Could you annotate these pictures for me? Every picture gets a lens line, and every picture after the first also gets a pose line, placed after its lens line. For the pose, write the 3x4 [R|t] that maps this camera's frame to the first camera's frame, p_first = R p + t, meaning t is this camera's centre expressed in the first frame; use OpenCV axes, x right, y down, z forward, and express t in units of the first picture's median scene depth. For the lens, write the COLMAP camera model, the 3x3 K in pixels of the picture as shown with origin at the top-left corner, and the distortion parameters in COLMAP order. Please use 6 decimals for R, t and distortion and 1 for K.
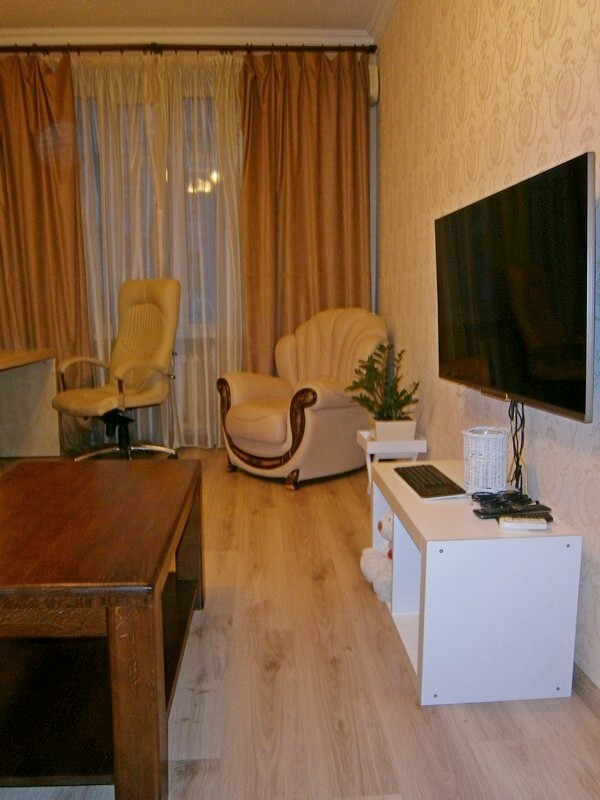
lens RADIAL K [[651.0, 0, 300.0], [0, 651.0, 400.0], [0, 0, 1]] dist [-0.028565, 0.002797]
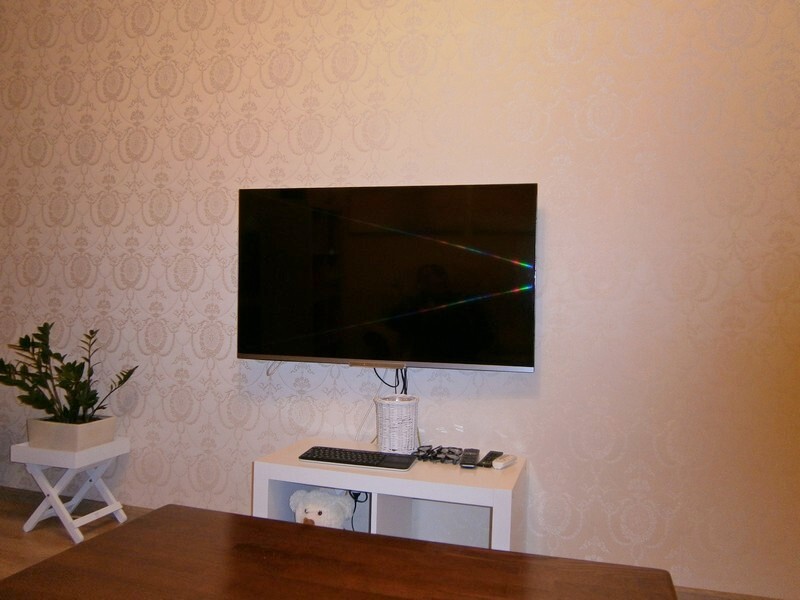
lens RADIAL K [[651.0, 0, 403.8], [0, 651.0, 306.9], [0, 0, 1]] dist [-0.028565, 0.002797]
pose [[0.334776, 0.004303, 0.942288, -0.359627], [0.092733, 0.994985, -0.037490, -0.030039], [-0.937724, 0.099932, 0.332698, 0.299361]]
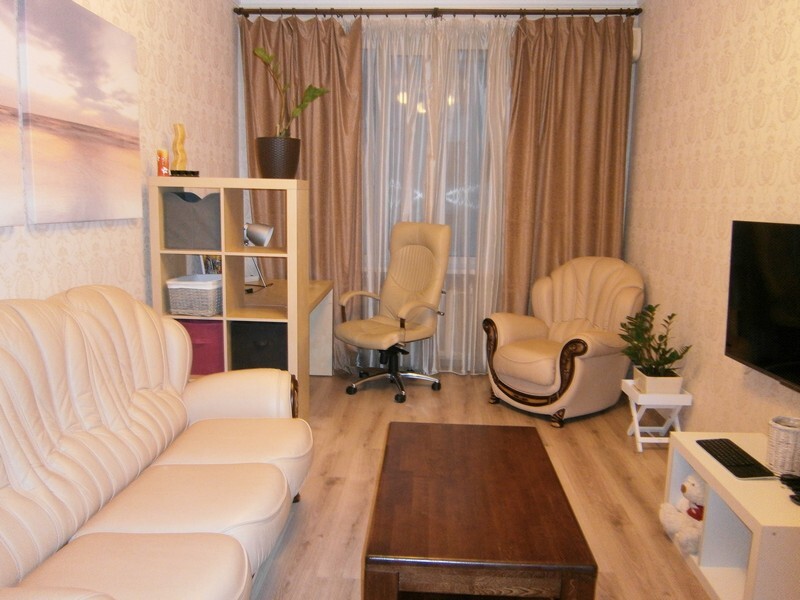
lens RADIAL K [[651.0, 0, 403.8], [0, 651.0, 306.9], [0, 0, 1]] dist [-0.028565, 0.002797]
pose [[0.994832, 0.044477, -0.091275, -0.157215], [-0.040862, 0.998319, 0.041100, -0.089676], [0.092949, -0.037158, 0.994977, -0.115283]]
